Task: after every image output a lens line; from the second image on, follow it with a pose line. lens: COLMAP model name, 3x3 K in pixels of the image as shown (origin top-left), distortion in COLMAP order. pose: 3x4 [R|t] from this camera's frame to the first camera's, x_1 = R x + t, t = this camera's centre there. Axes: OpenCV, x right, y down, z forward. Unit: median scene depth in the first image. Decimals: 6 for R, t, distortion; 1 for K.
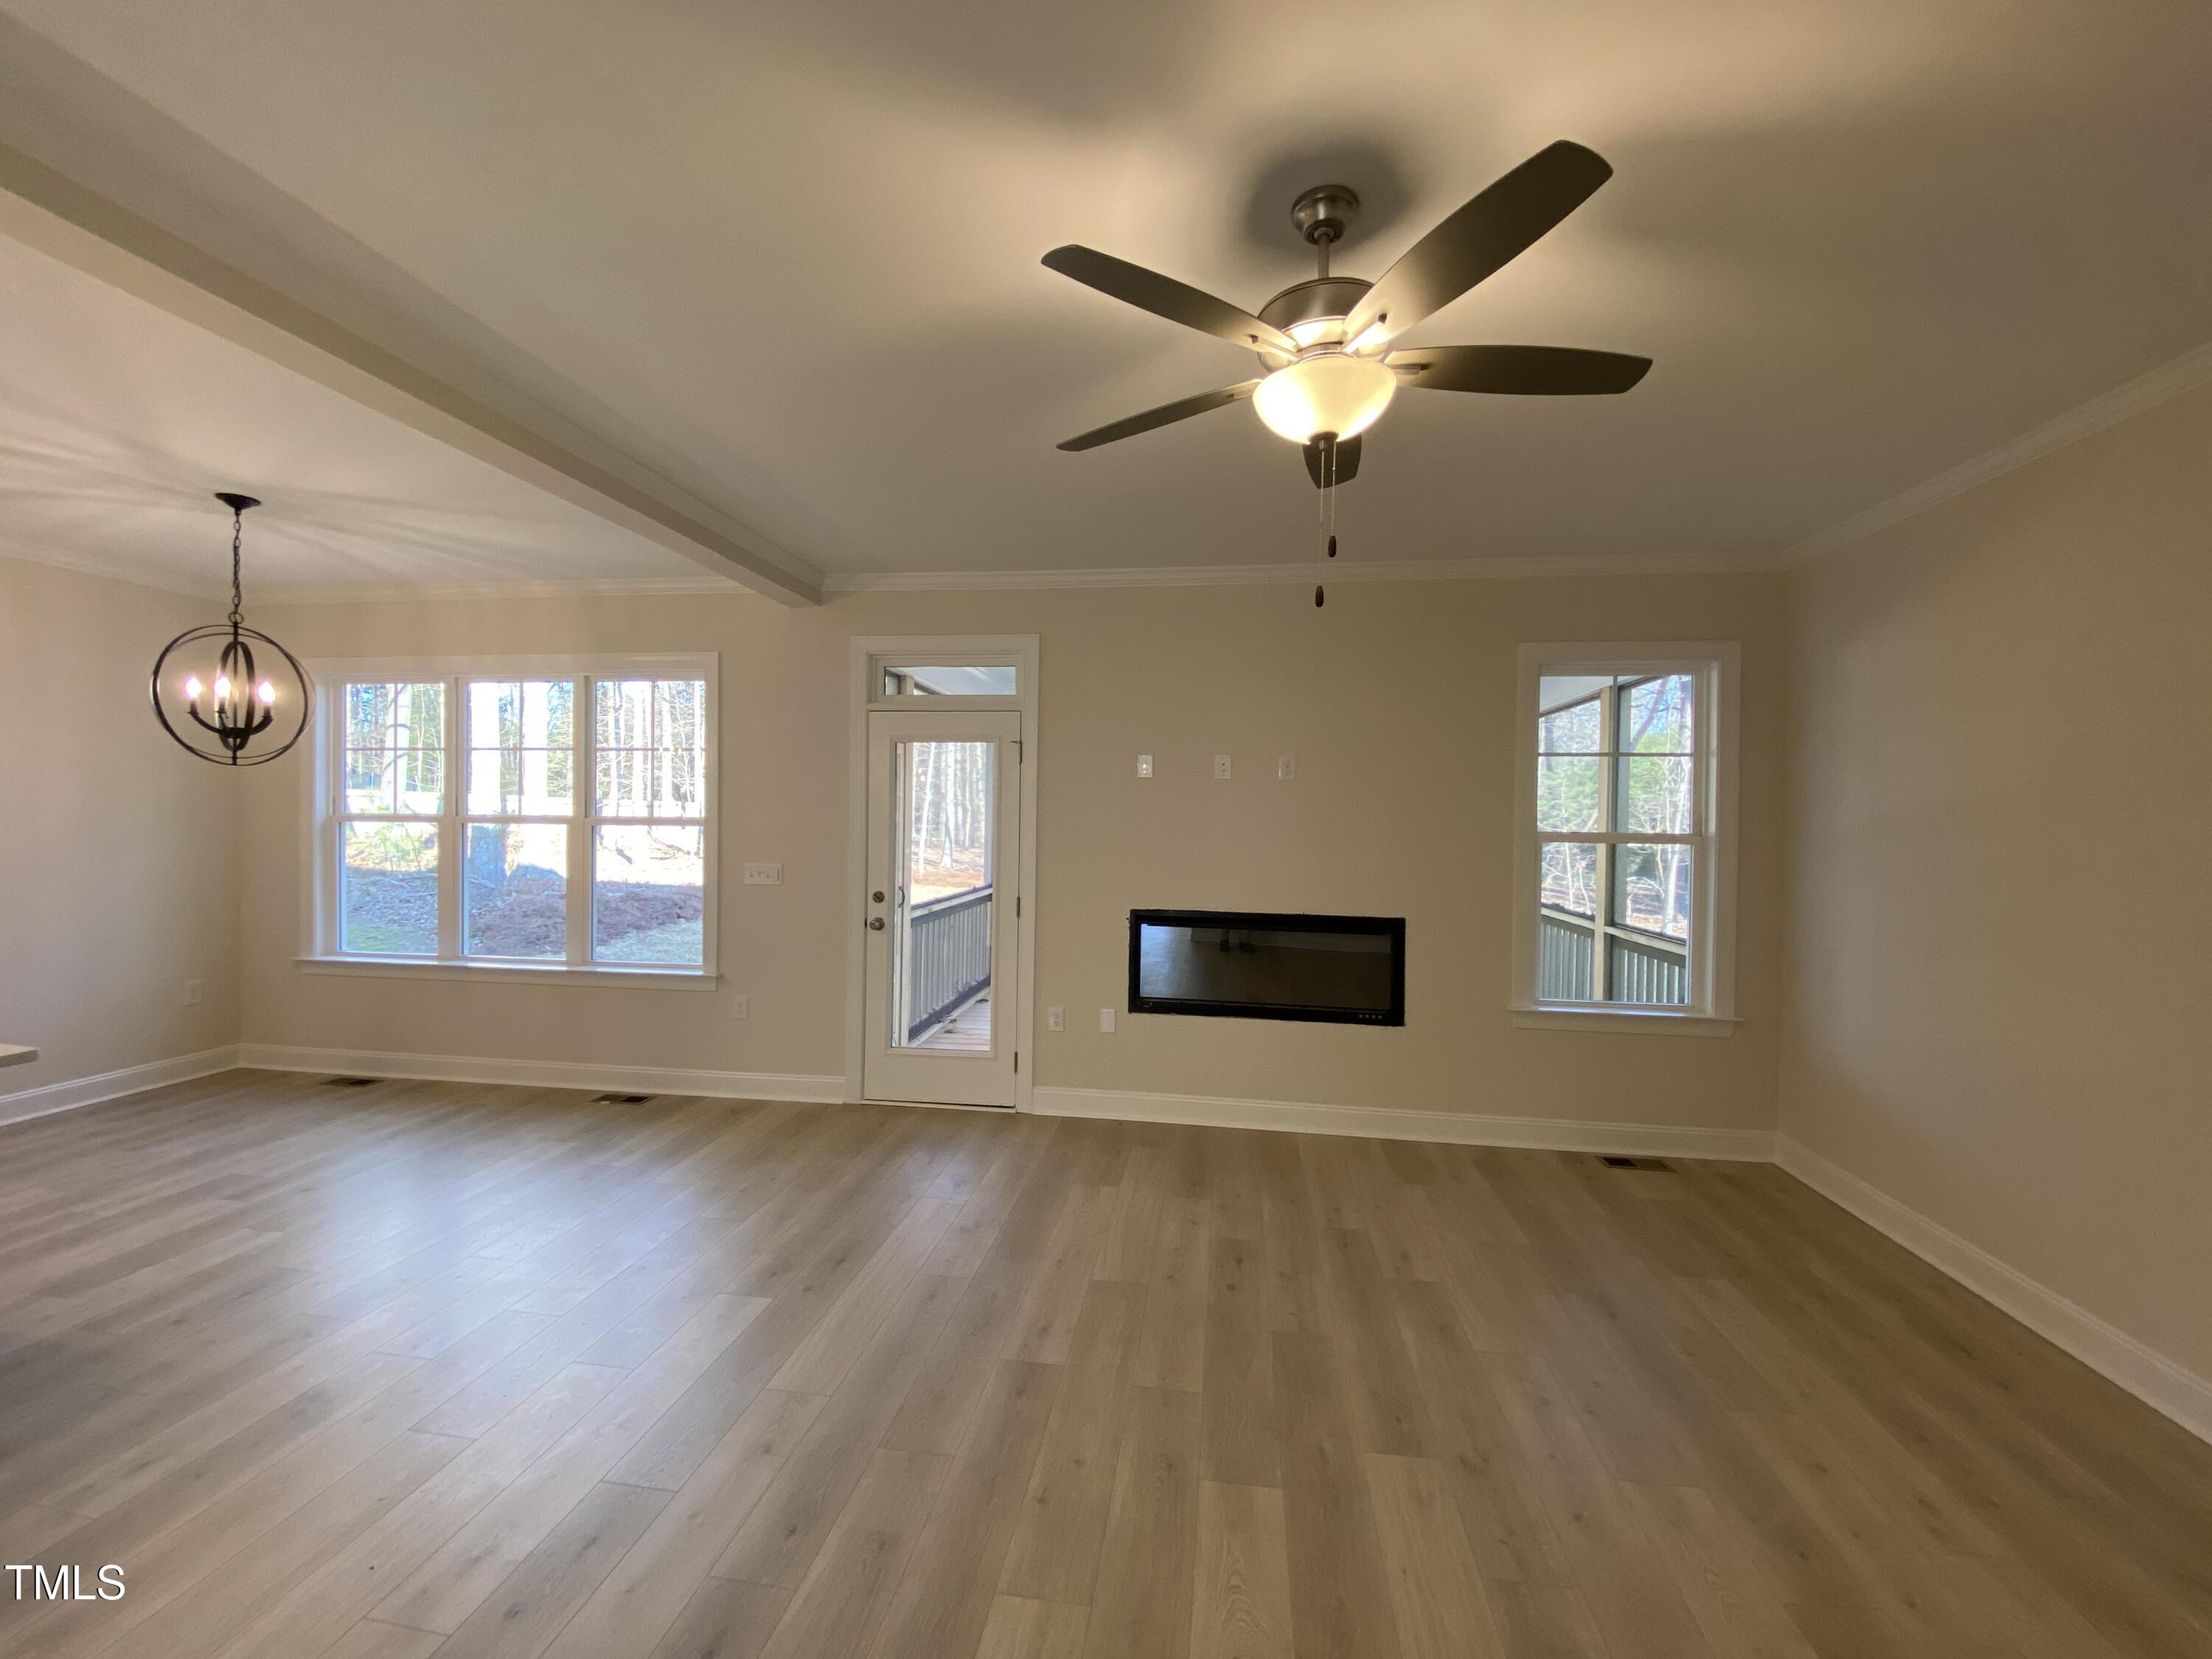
lens RADIAL K [[939.6, 0, 1113.7], [0, 939.6, 818.9], [0, 0, 1]] dist [0.066079, -0.044895]
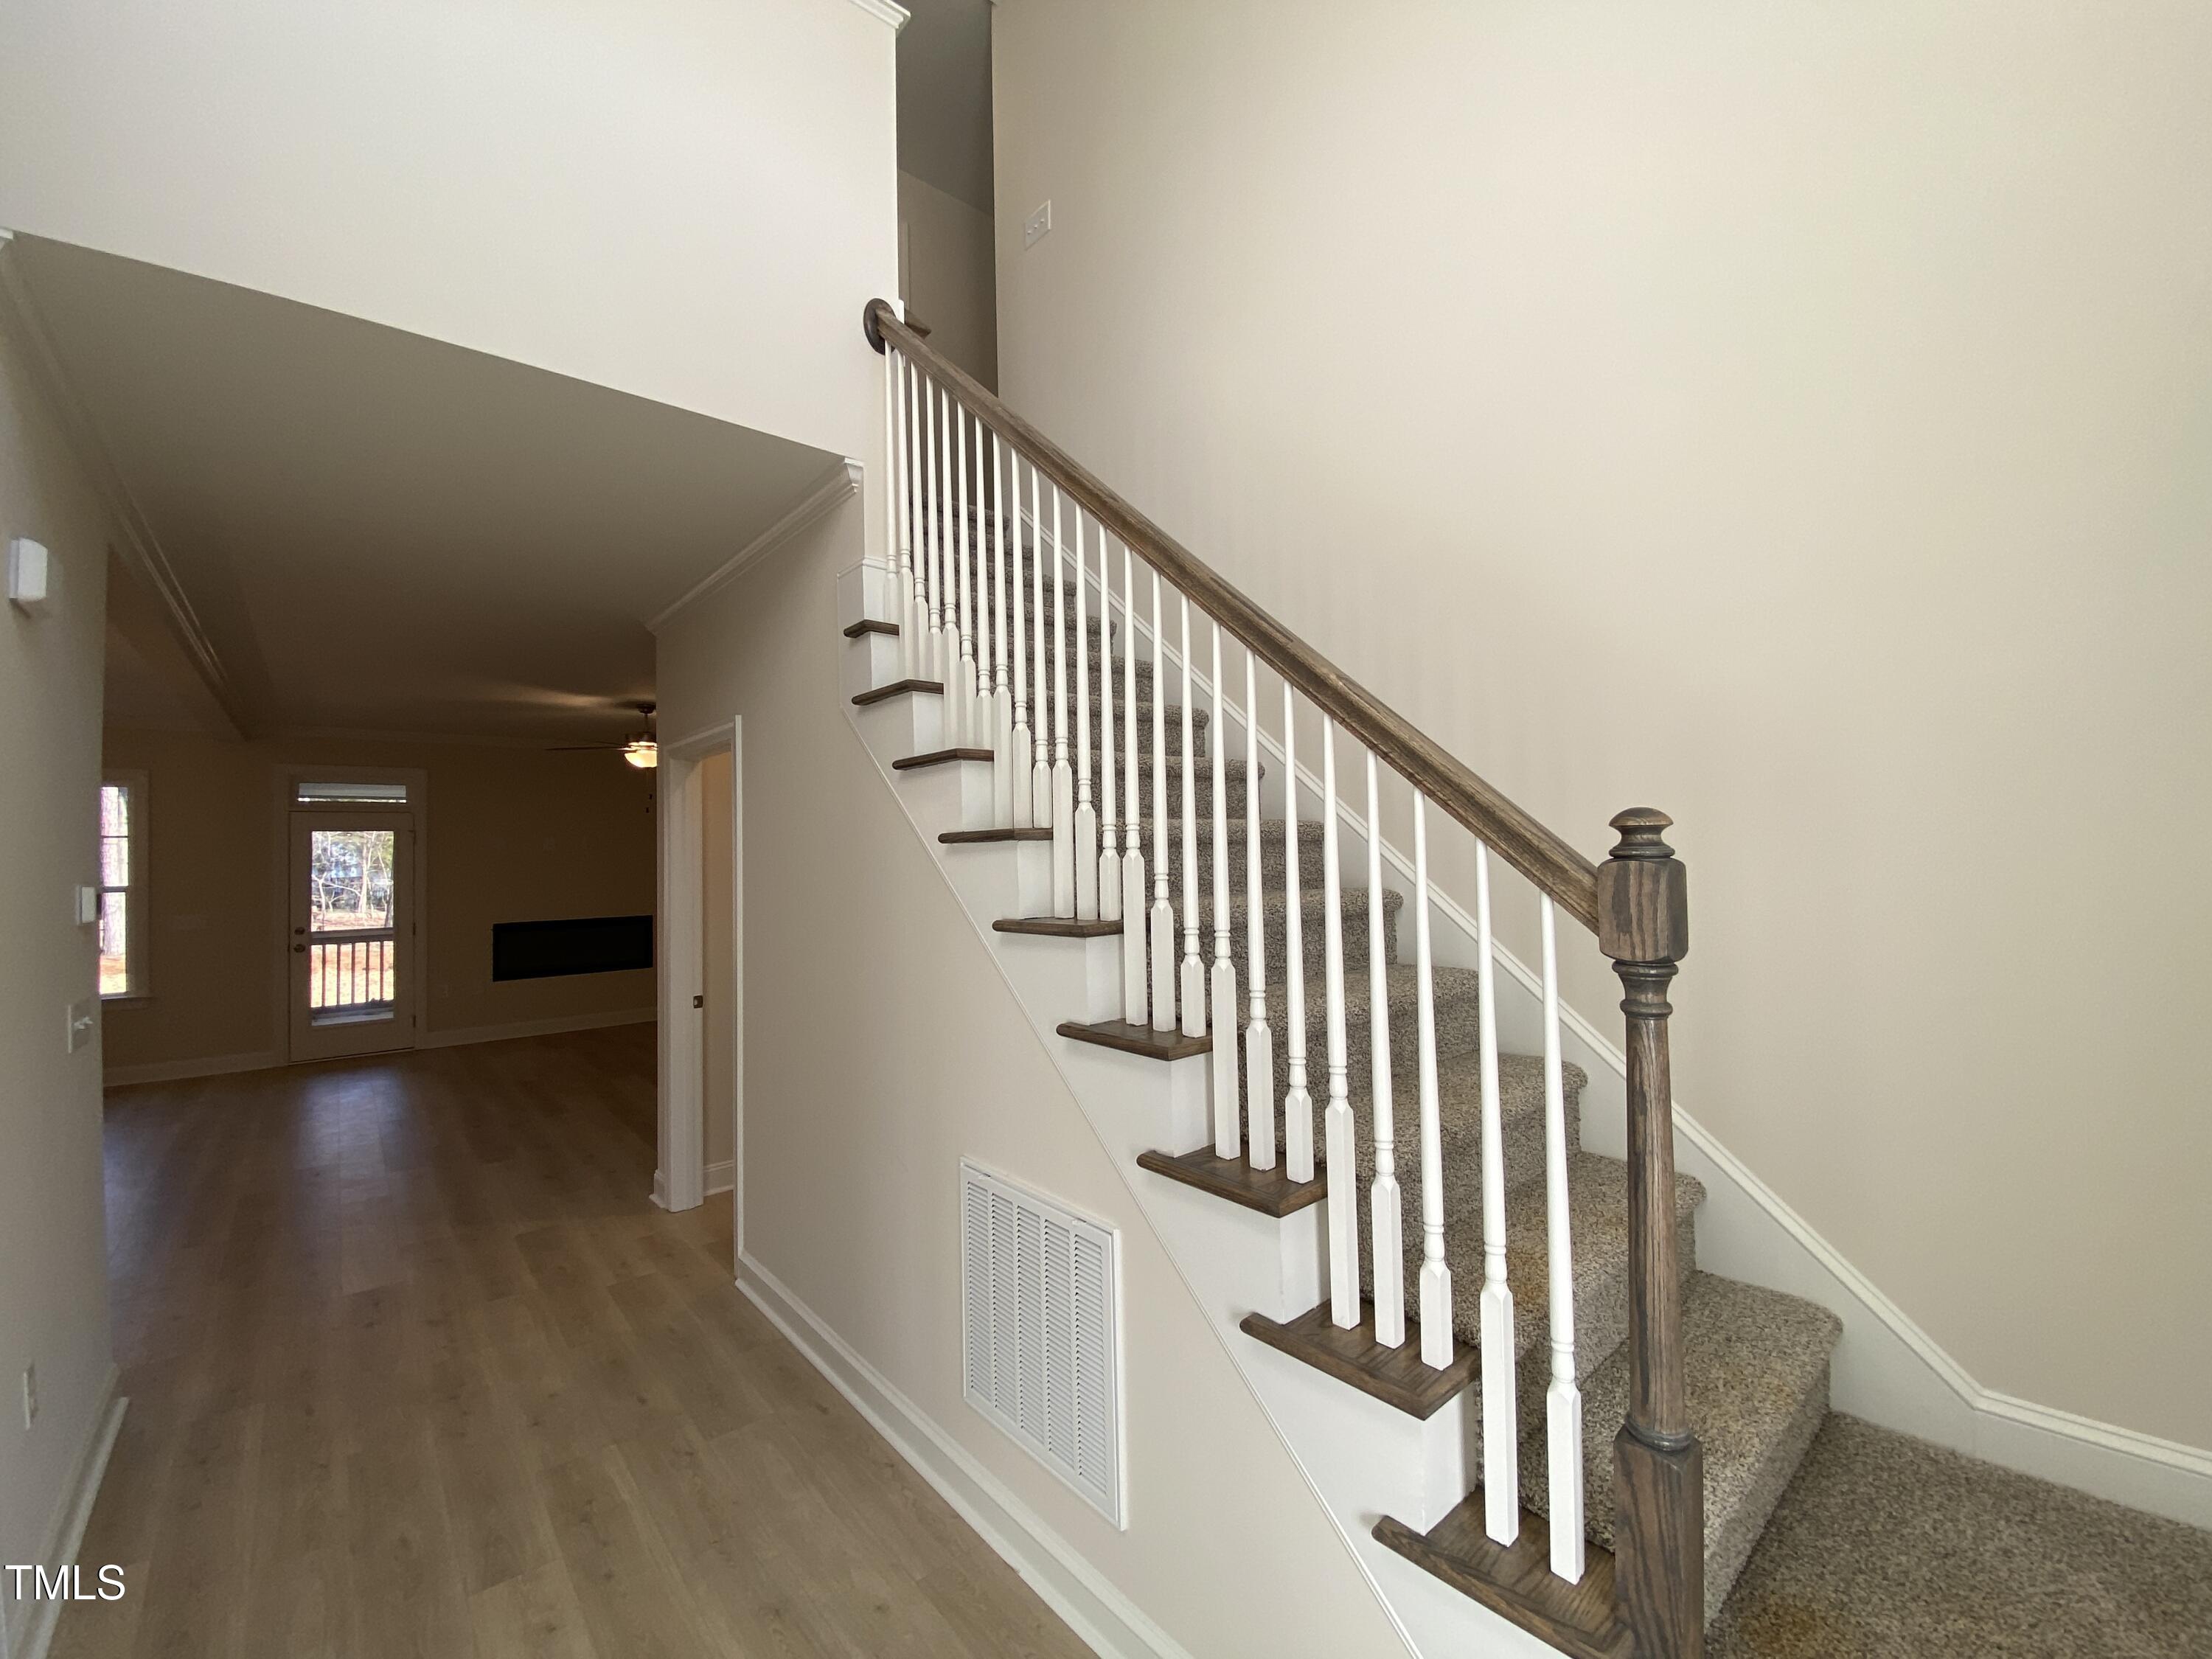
lens RADIAL K [[939.6, 0, 1113.7], [0, 939.6, 818.9], [0, 0, 1]] dist [0.066079, -0.044895]
pose [[0.677490, 0.003608, 0.735523, -0.539728], [0.032287, 0.998878, -0.034639, -0.003857], [-0.734823, 0.047215, 0.676614, -1.144095]]
